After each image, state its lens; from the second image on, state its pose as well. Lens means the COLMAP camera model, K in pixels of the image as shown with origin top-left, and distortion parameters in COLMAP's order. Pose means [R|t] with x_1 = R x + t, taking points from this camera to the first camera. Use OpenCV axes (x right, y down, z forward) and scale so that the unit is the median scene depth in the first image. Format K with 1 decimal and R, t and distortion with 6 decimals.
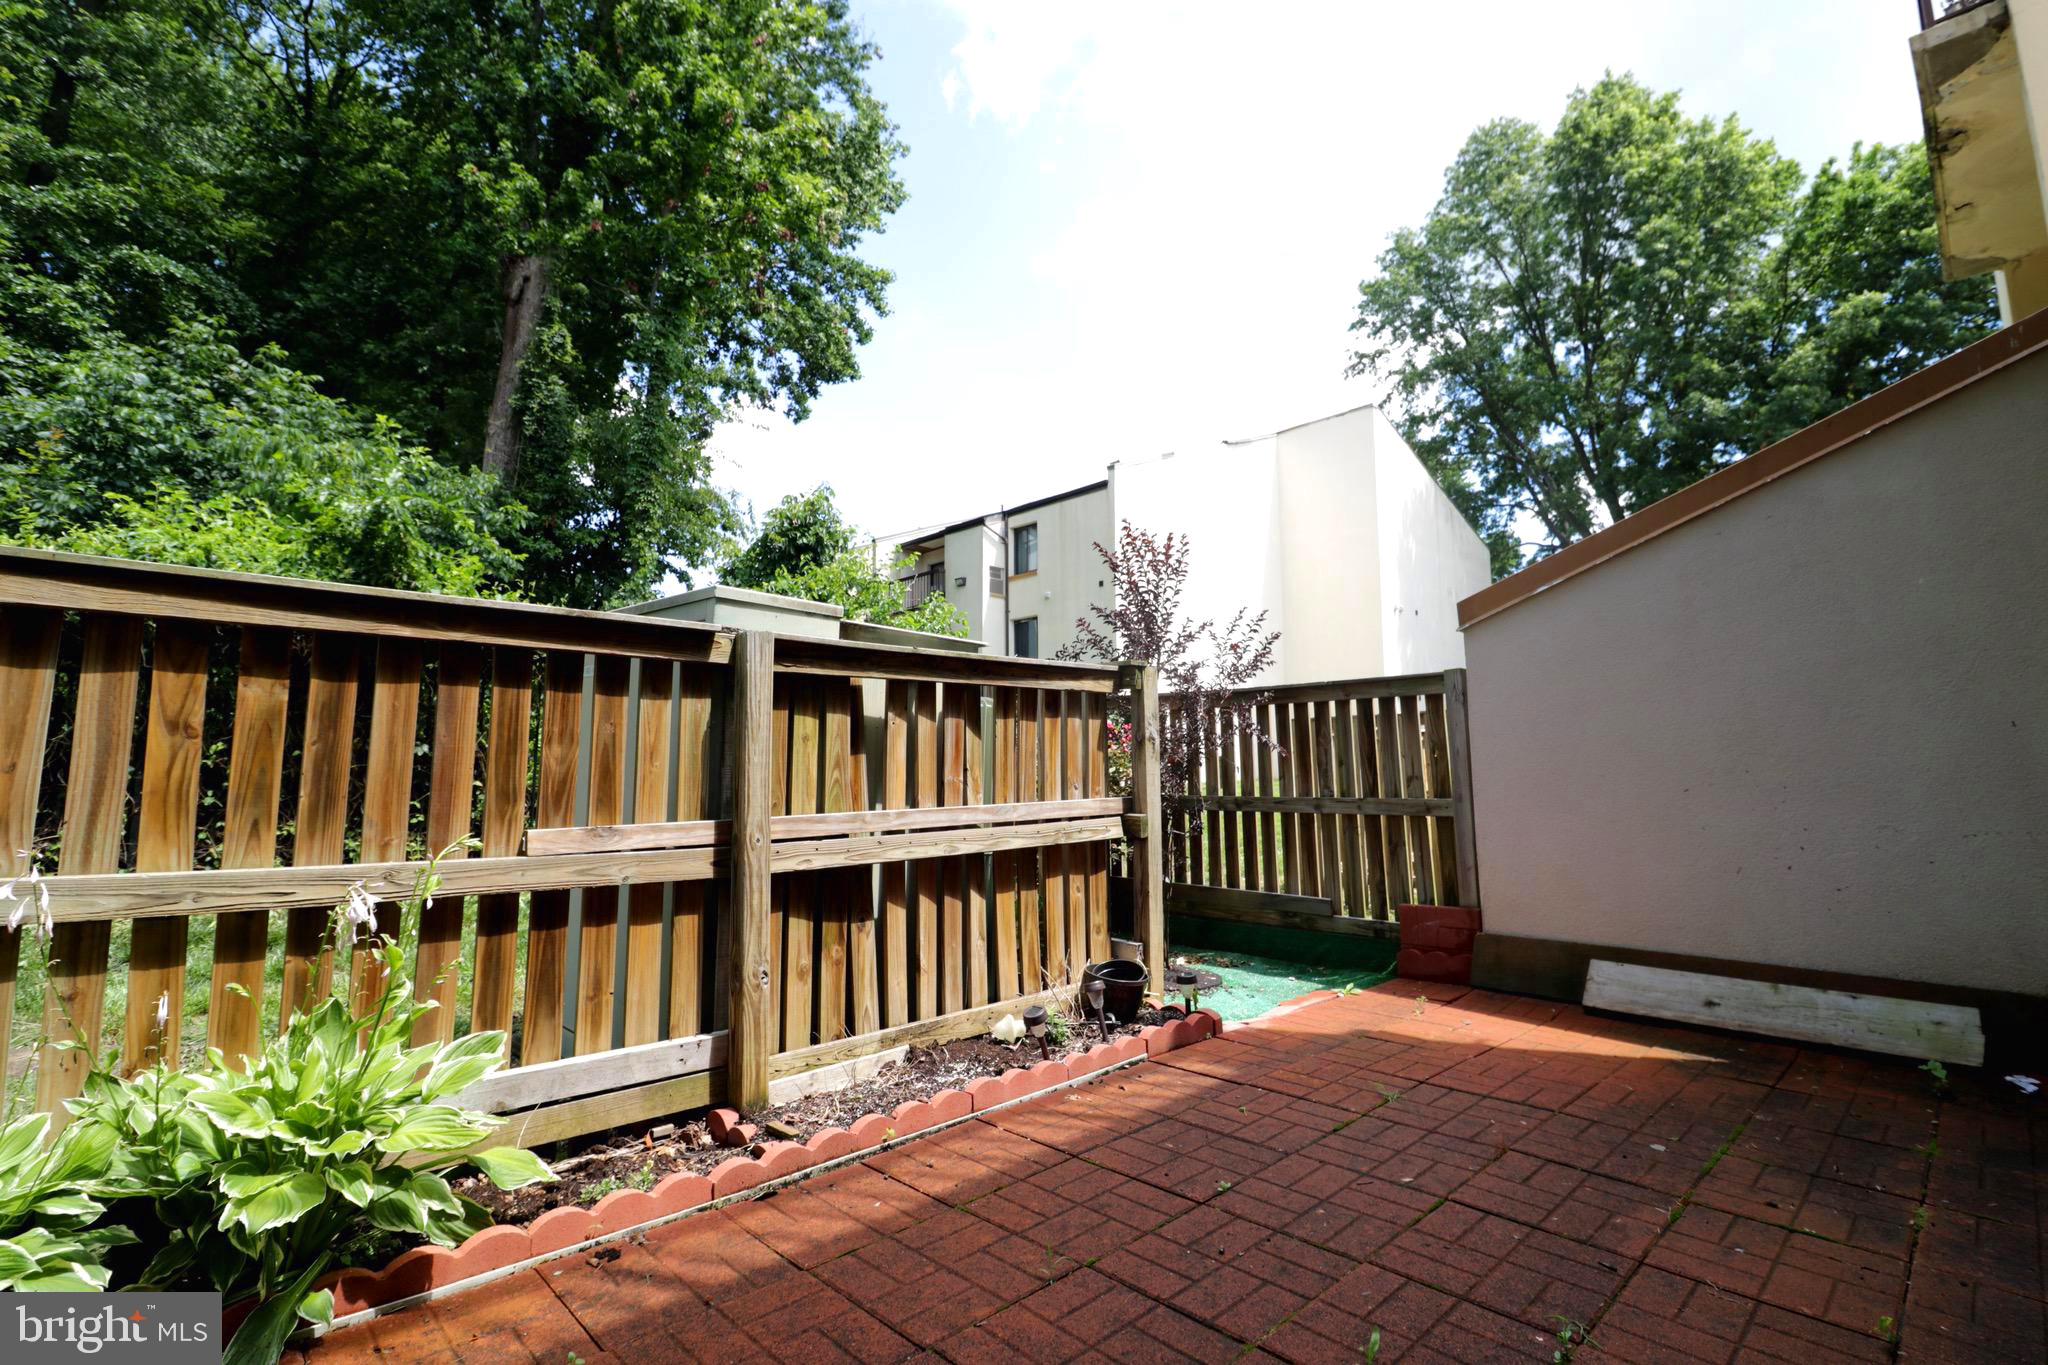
lens RADIAL K [[947.2, 0, 1030.2], [0, 947.2, 667.9], [0, 0, 1]] dist [0.000143, -0.013162]
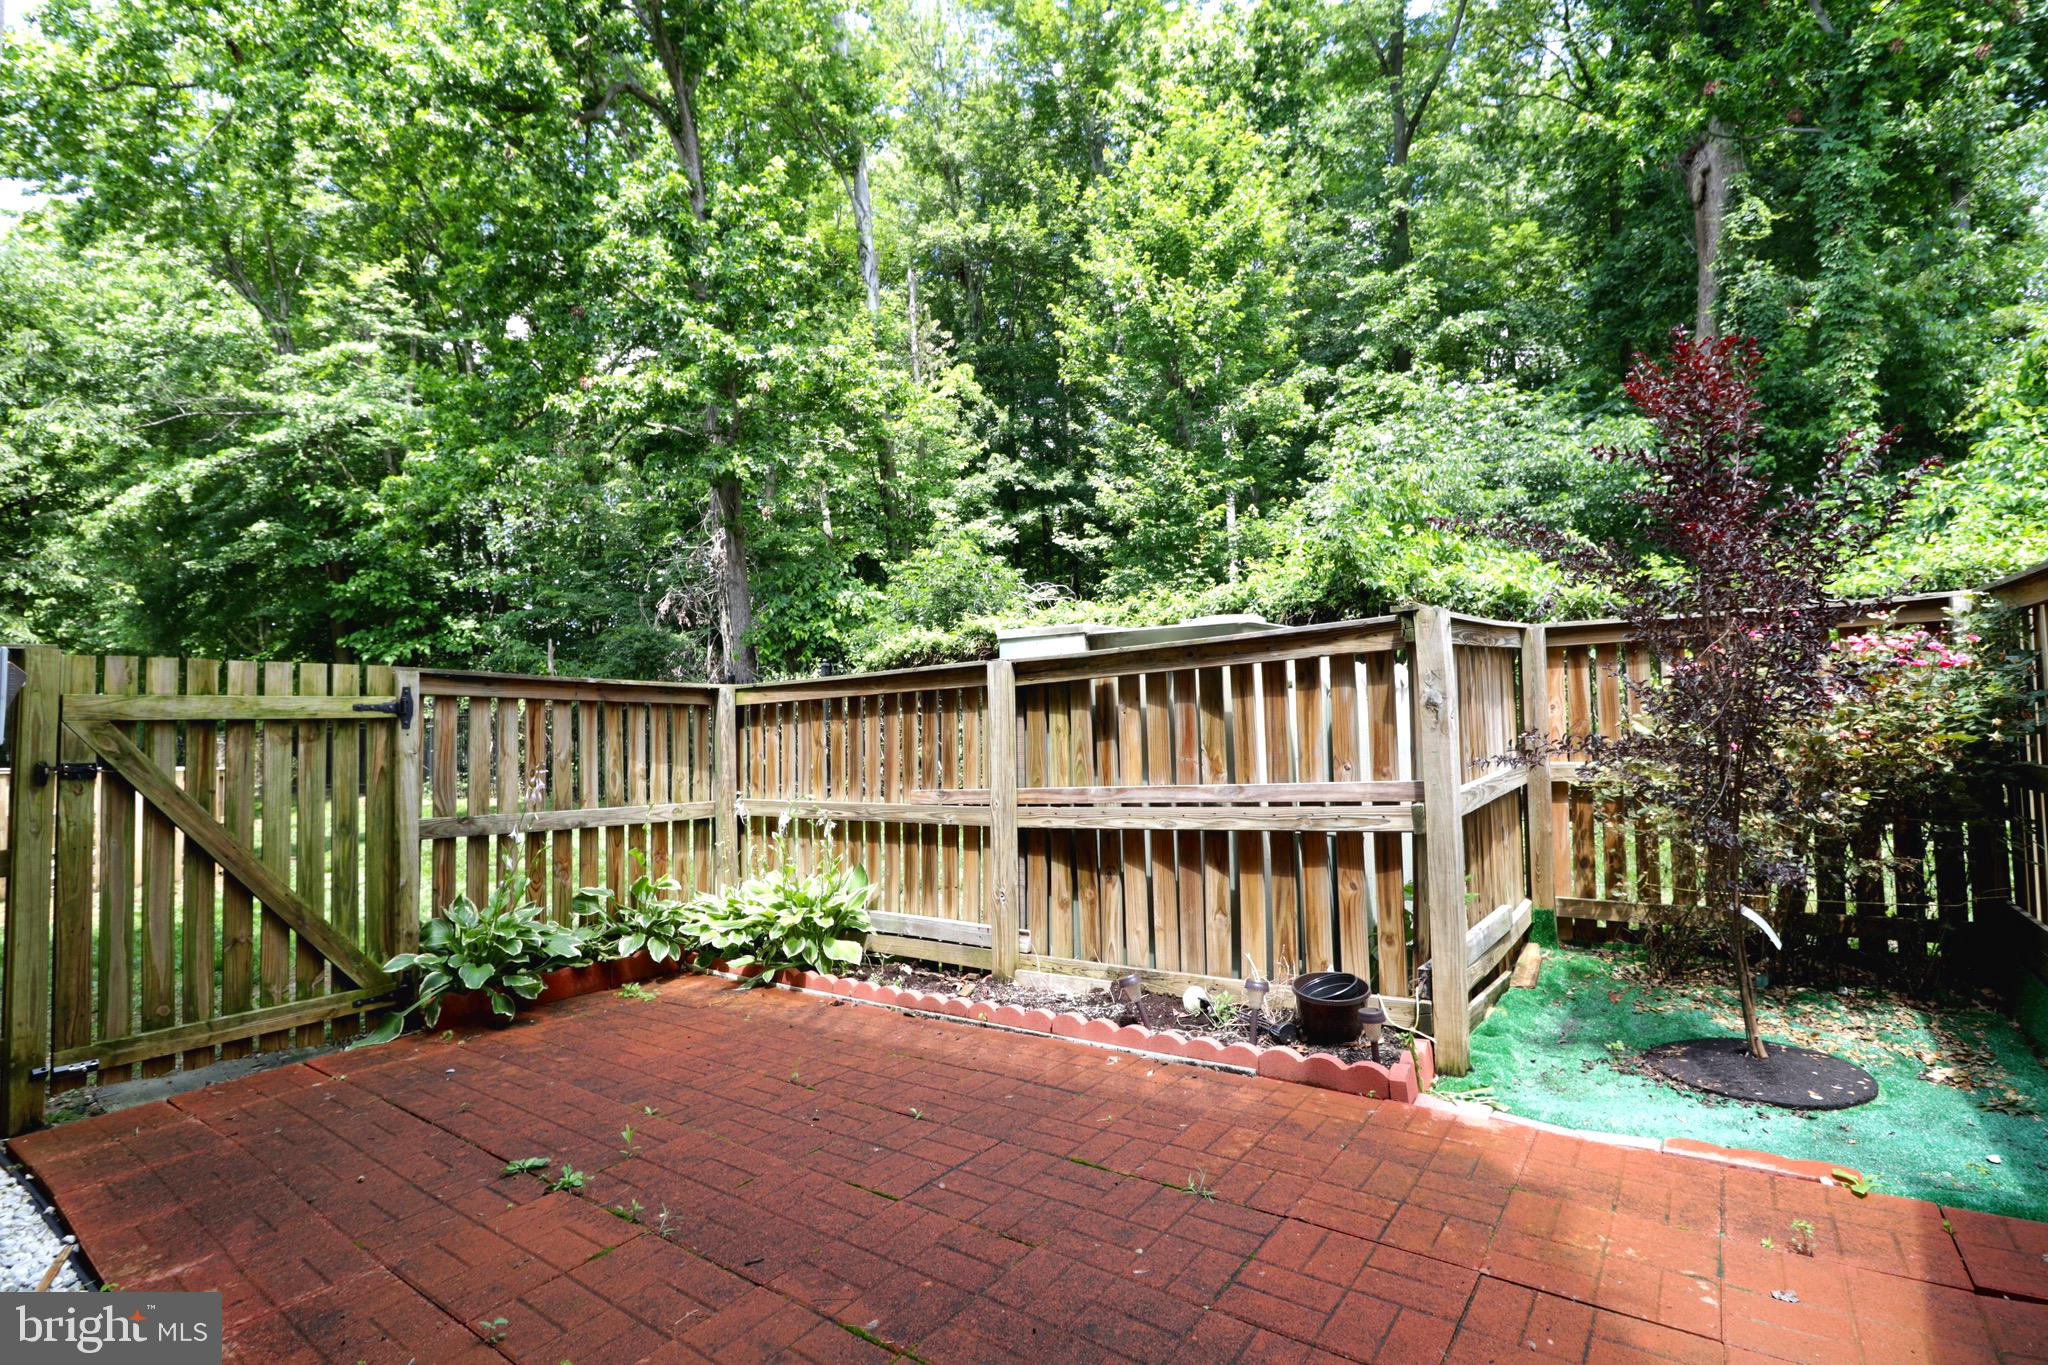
lens RADIAL K [[947.2, 0, 1030.2], [0, 947.2, 667.9], [0, 0, 1]] dist [0.000143, -0.013162]
pose [[0.166544, -0.074397, -0.983223, 1.108645], [0.145720, 0.988058, -0.050080, 0.050641], [0.975207, -0.134934, 0.175396, 0.763065]]
